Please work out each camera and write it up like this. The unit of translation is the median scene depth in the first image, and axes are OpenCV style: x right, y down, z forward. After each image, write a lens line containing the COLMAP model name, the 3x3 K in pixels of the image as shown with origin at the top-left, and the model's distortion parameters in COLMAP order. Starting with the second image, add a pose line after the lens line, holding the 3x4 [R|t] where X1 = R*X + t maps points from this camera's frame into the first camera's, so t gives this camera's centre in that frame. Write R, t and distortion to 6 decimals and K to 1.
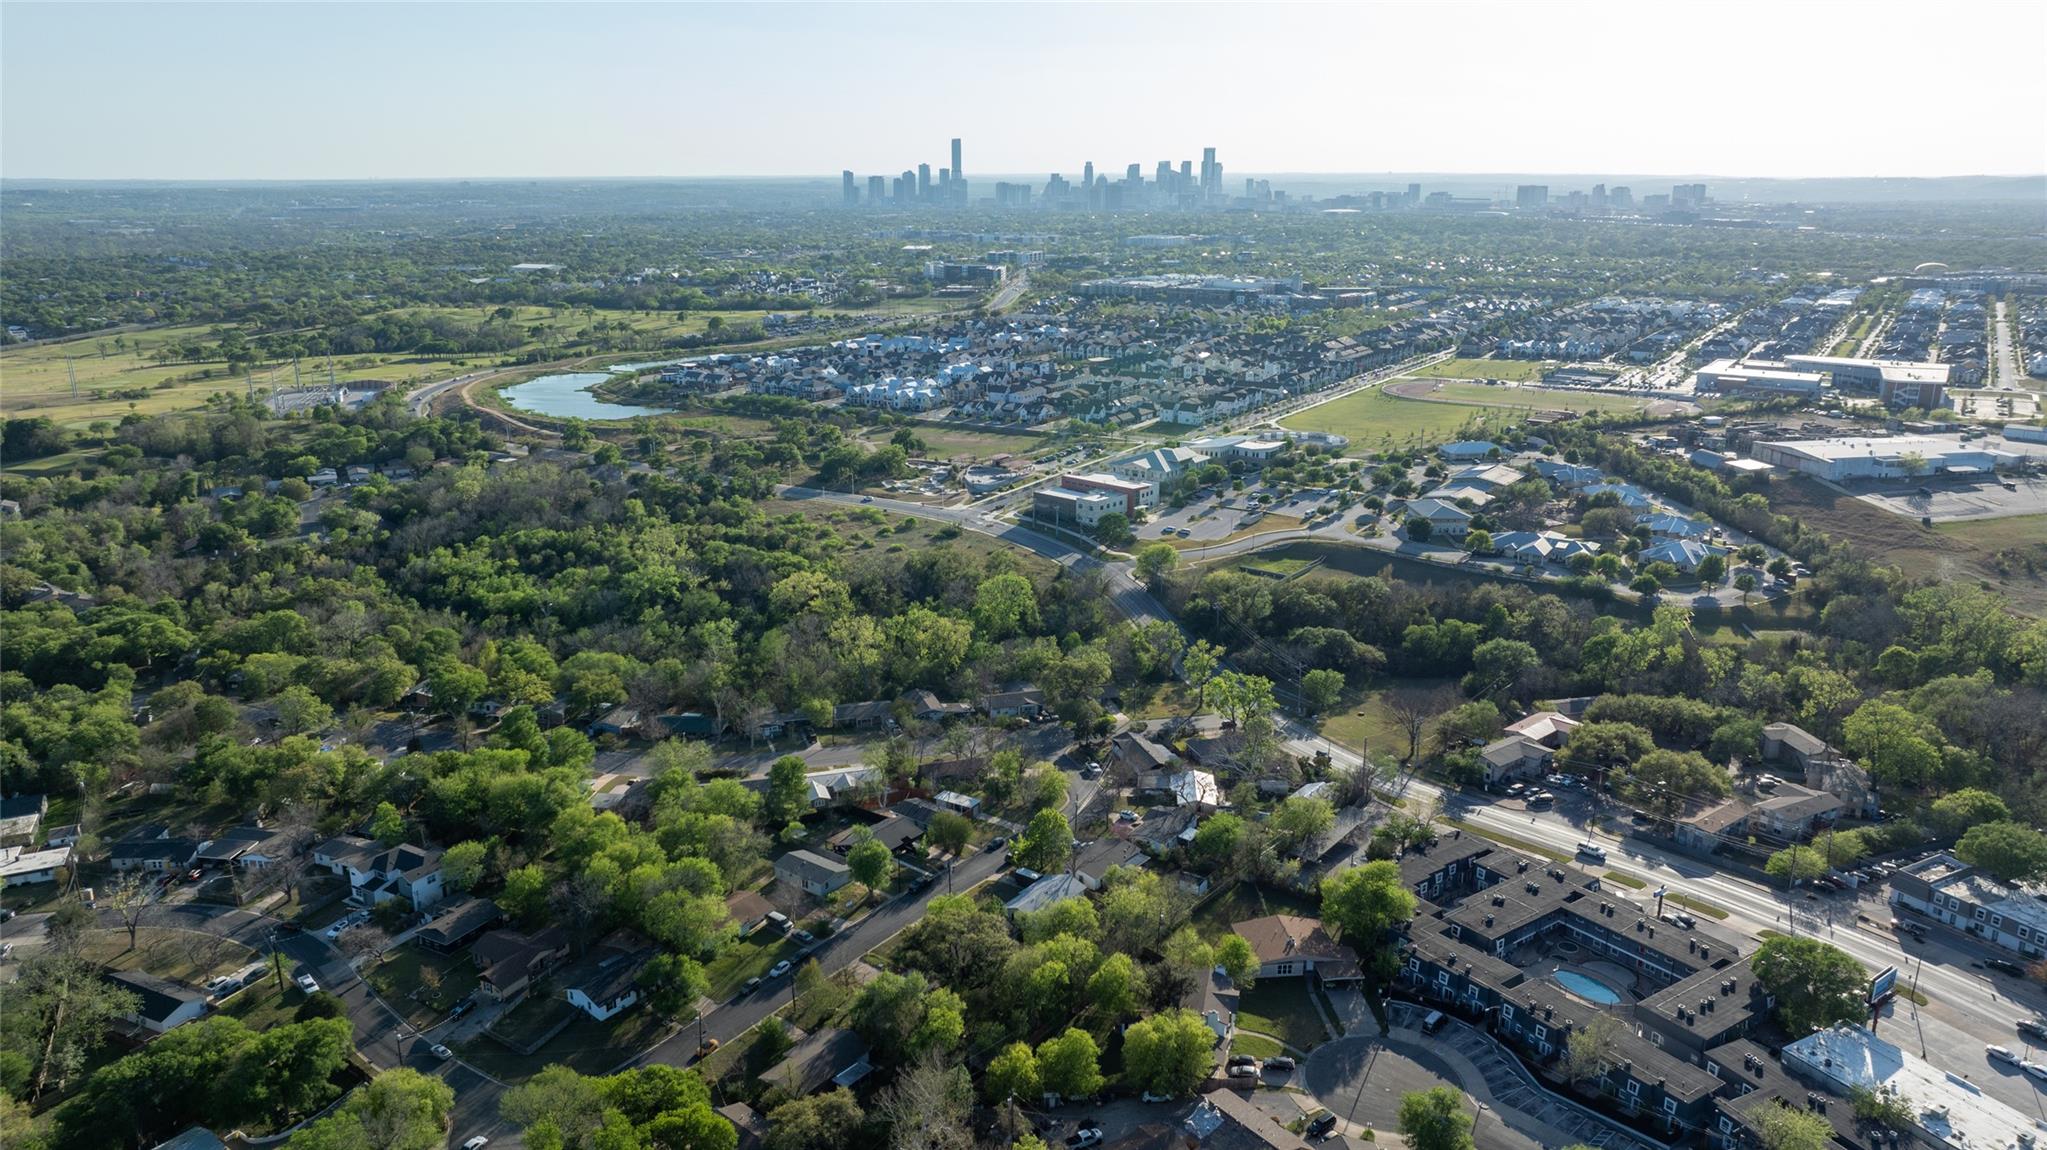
lens RADIAL K [[1439.1, 0, 1023.5], [0, 1439.1, 575.0], [0, 0, 1]] dist [-0.020541, -0.006546]
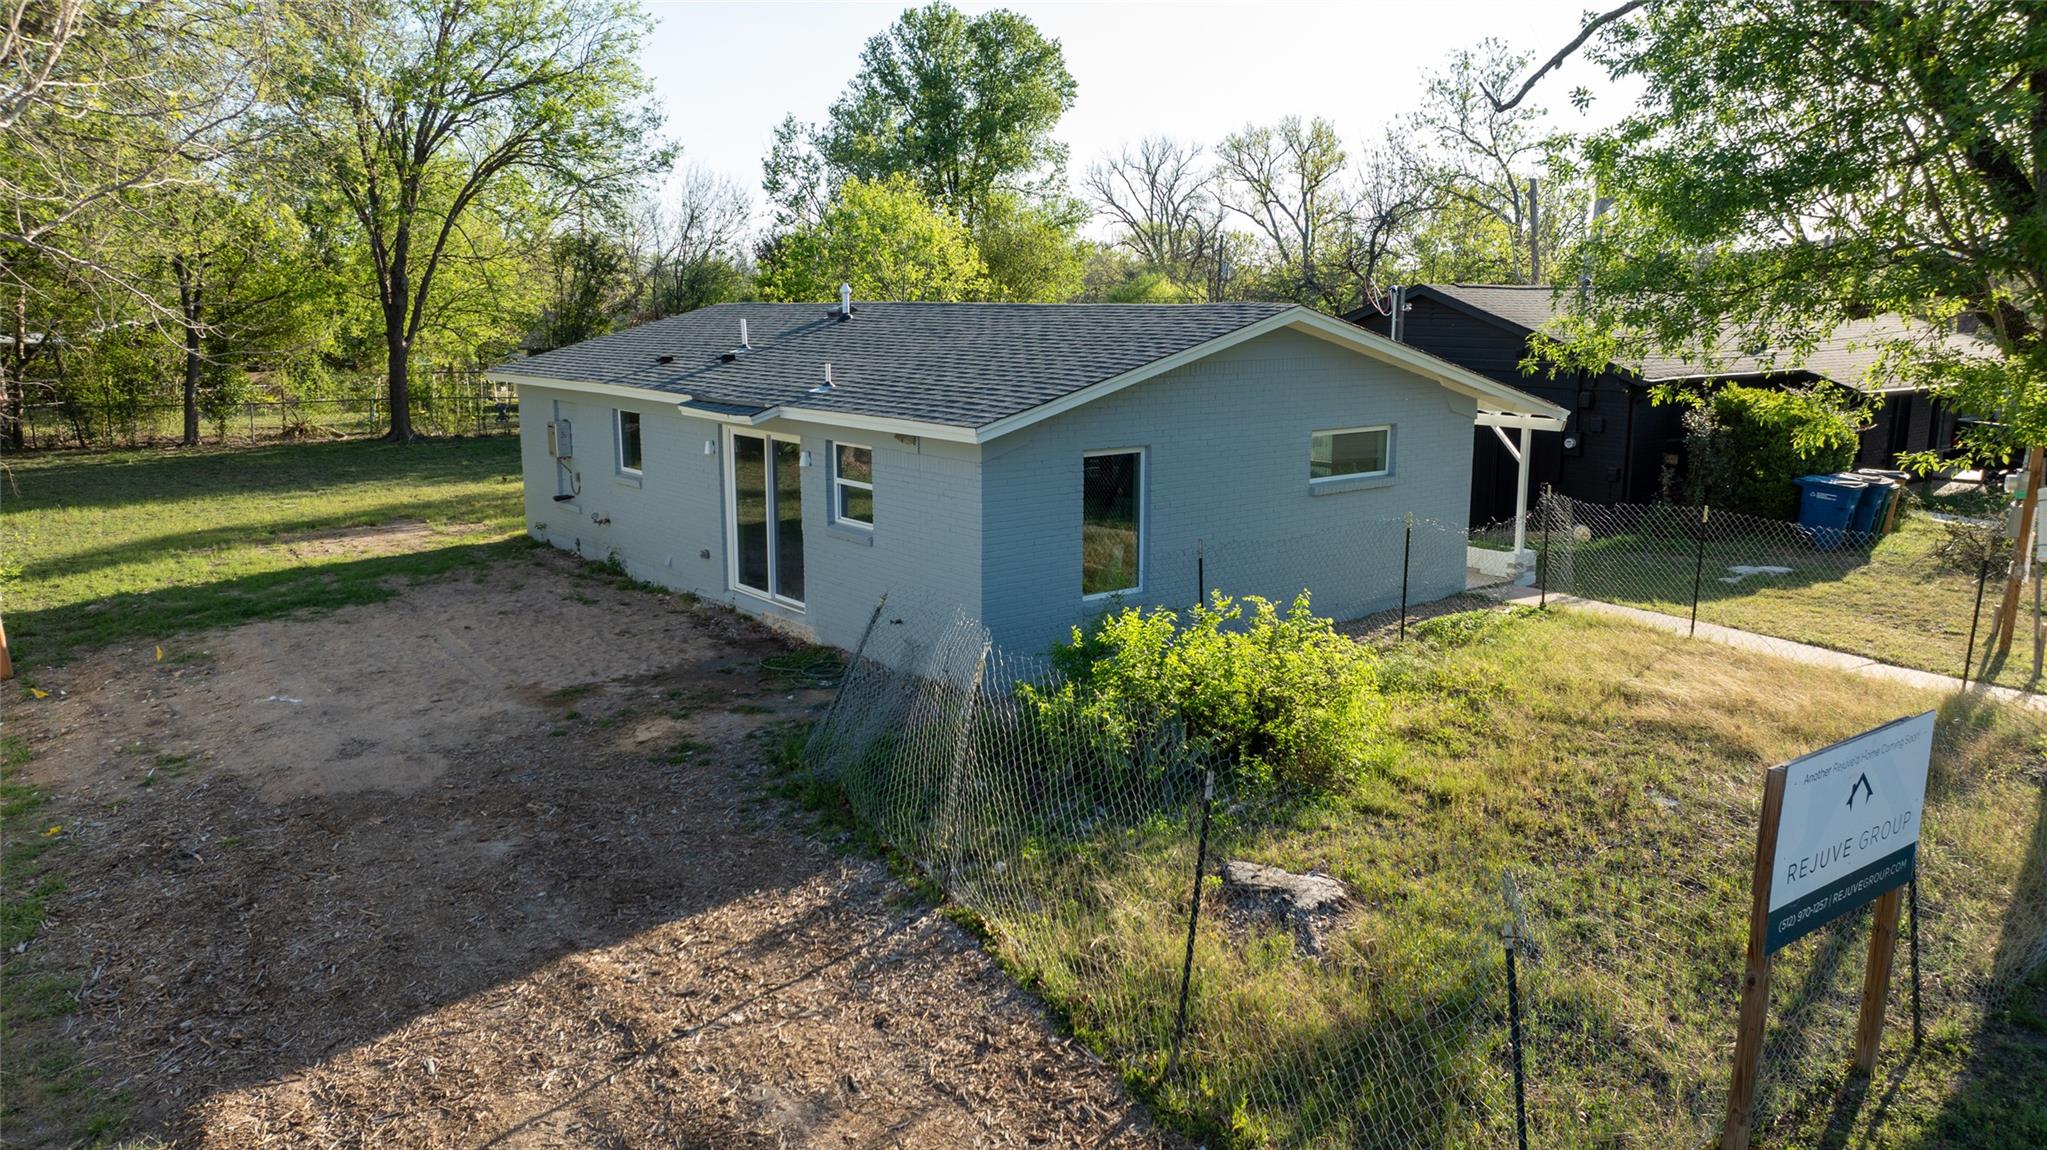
lens RADIAL K [[1438.6, 0, 1024.1], [0, 1438.6, 571.7], [0, 0, 1]] dist [-0.034497, 0.033089]
pose [[0.967933, 0.048669, -0.246450, -0.111600], [-0.069243, 0.994738, -0.075511, 0.195477], [0.241478, 0.090154, 0.966209, 0.833876]]
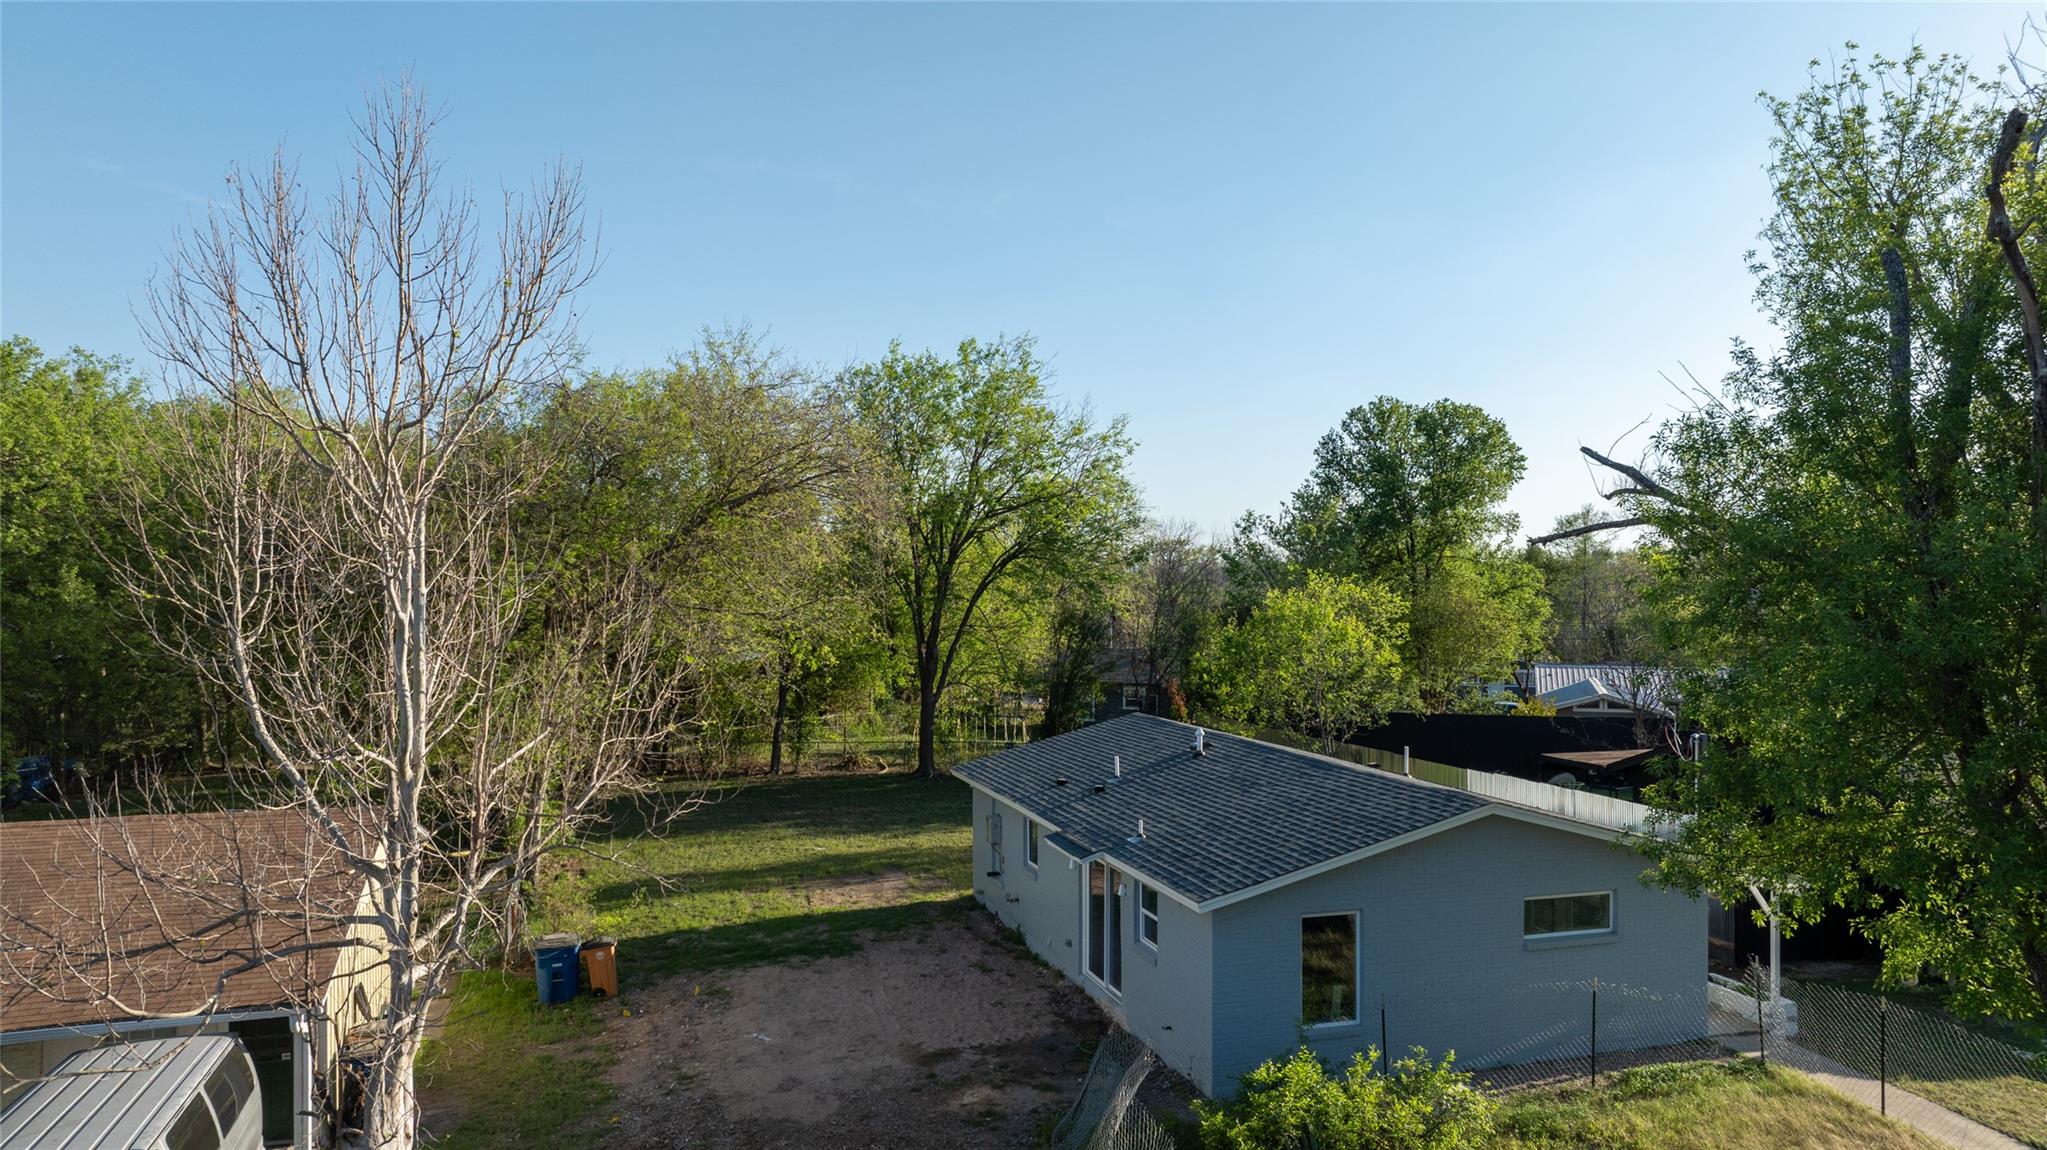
lens RADIAL K [[1439.1, 0, 1023.5], [0, 1439.1, 575.0], [0, 0, 1]] dist [-0.020541, -0.006546]
pose [[0.803177, -0.001525, -0.595738, -0.094755], [-0.159492, 0.962943, -0.217493, 0.189410], [0.573994, 0.269701, 0.773170, 0.821006]]
